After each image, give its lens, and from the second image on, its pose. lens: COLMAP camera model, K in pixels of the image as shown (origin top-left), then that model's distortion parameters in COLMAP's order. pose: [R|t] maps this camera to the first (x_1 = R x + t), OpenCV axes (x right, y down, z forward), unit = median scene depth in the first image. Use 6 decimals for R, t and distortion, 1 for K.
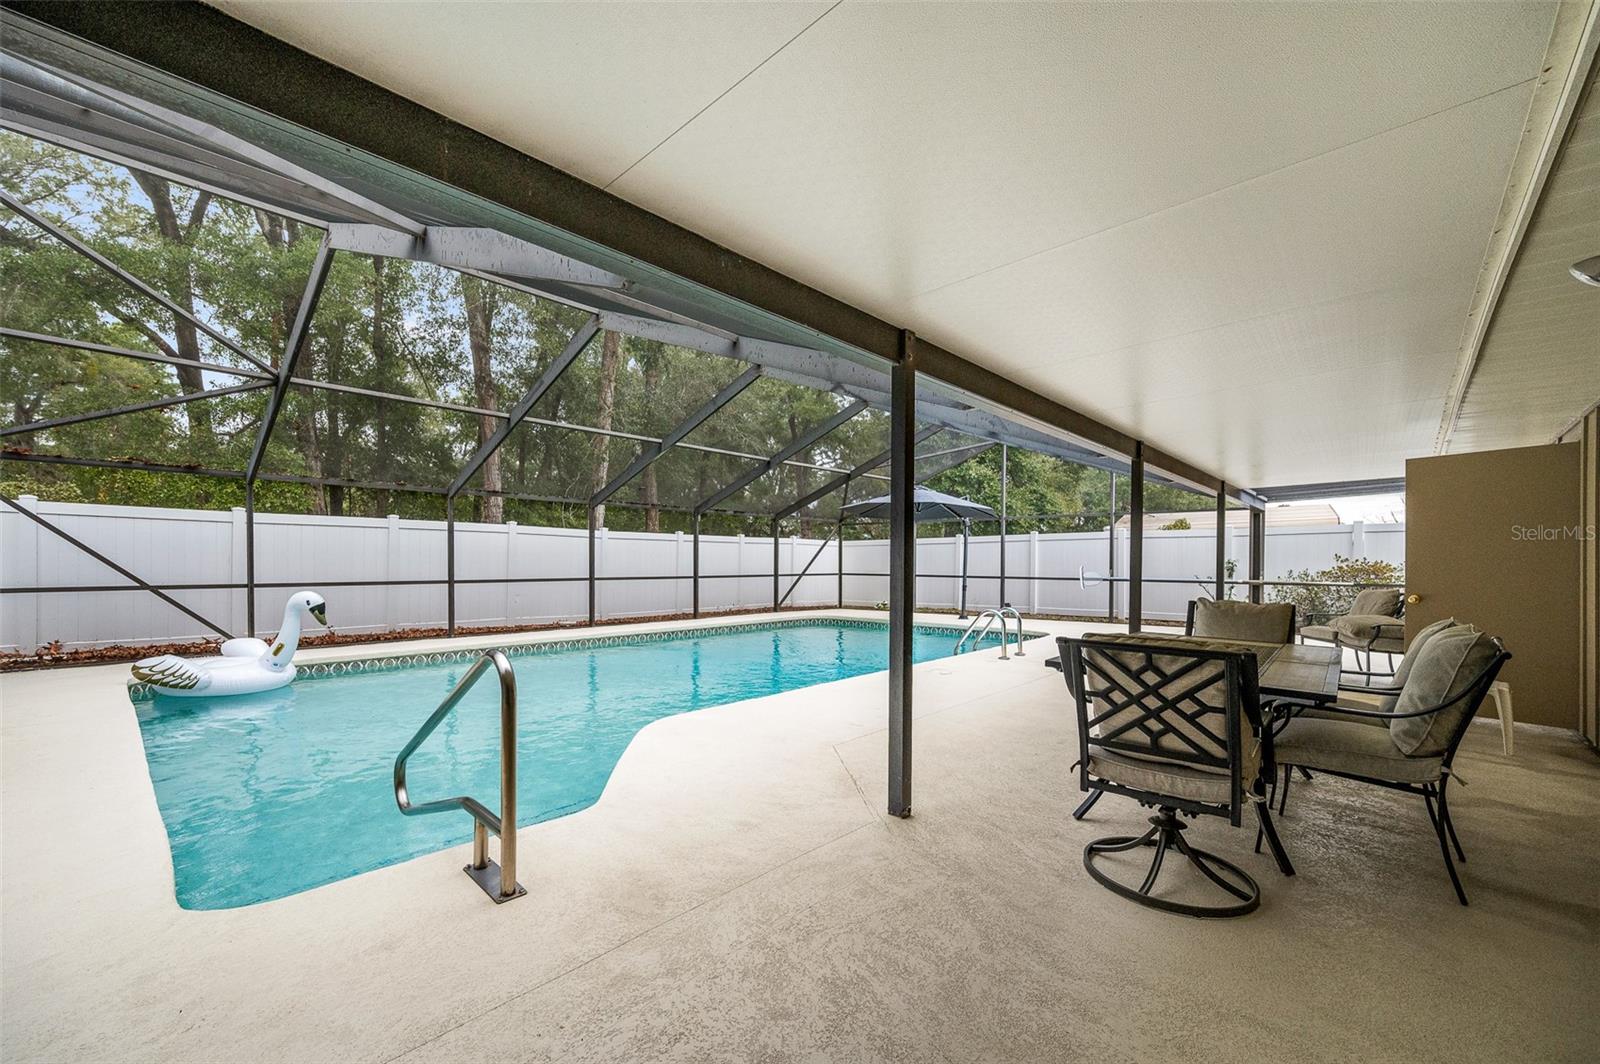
lens RADIAL K [[636.5, 0, 786.1], [0, 636.5, 569.5], [0, 0, 1]] dist [0.000382, 0.000170]
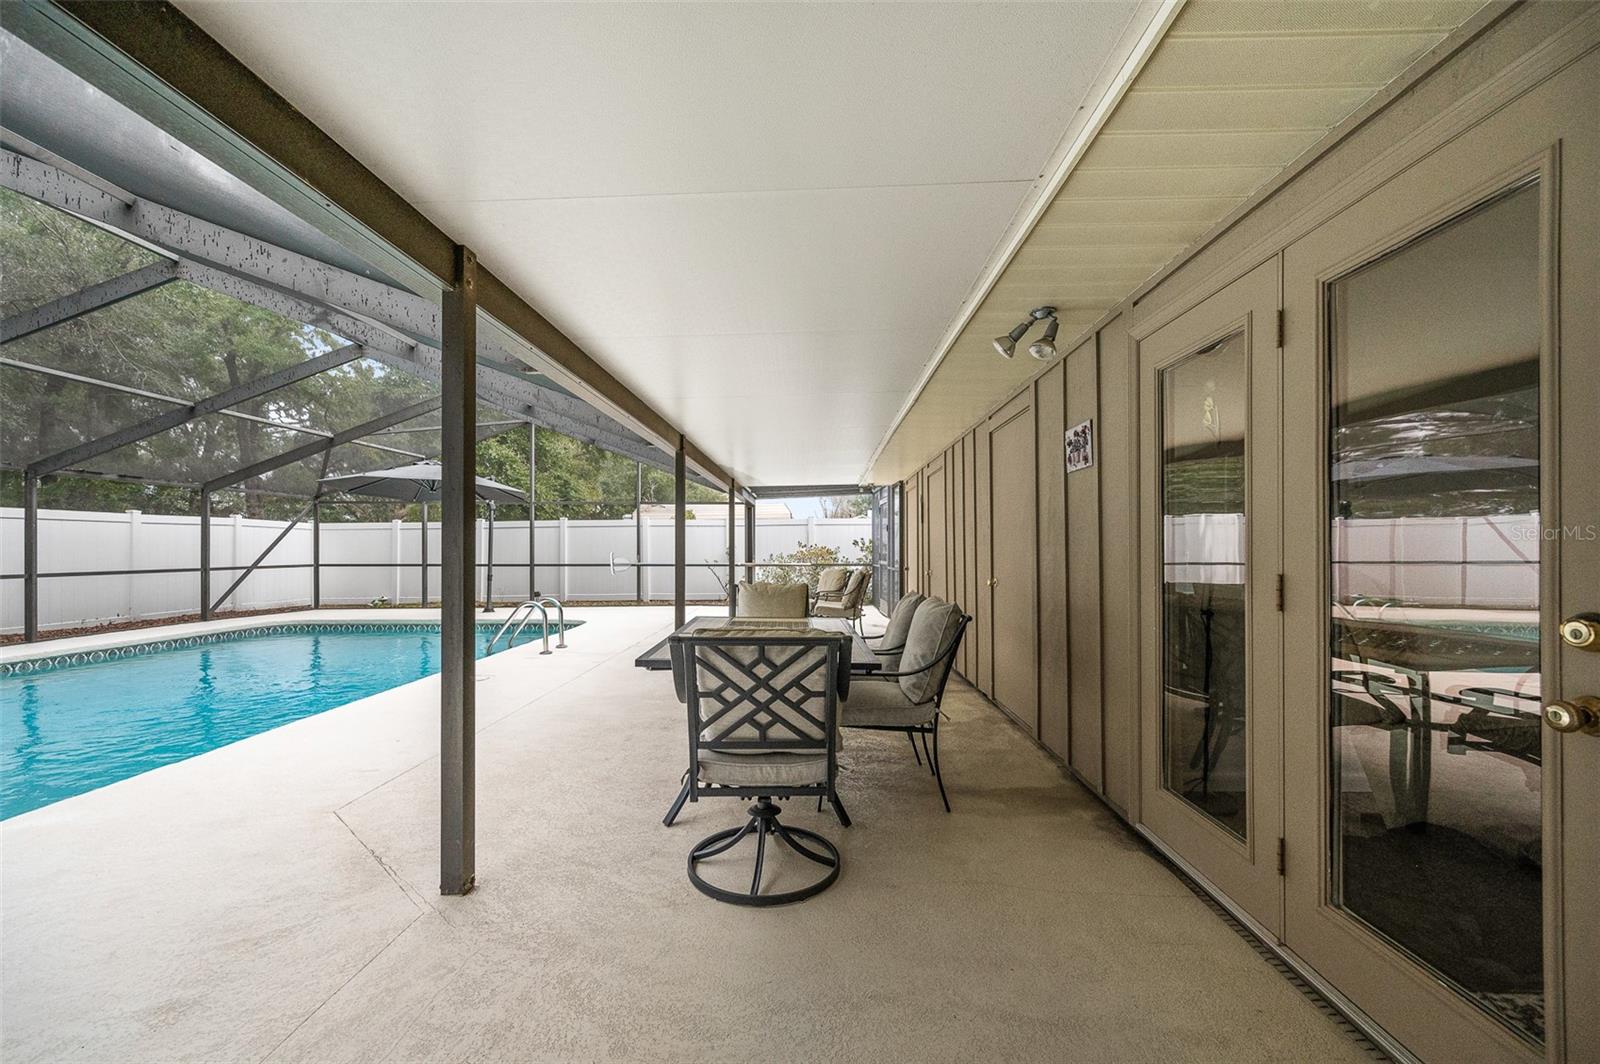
lens RADIAL K [[636.5, 0, 797.7], [0, 636.5, 545.4], [0, 0, 1]] dist [0.000382, 0.000170]
pose [[0.739907, -0.002861, 0.672703, -0.028512], [0.013596, 0.999850, -0.010702, -0.006746], [-0.672571, 0.017065, 0.739835, 0.169541]]
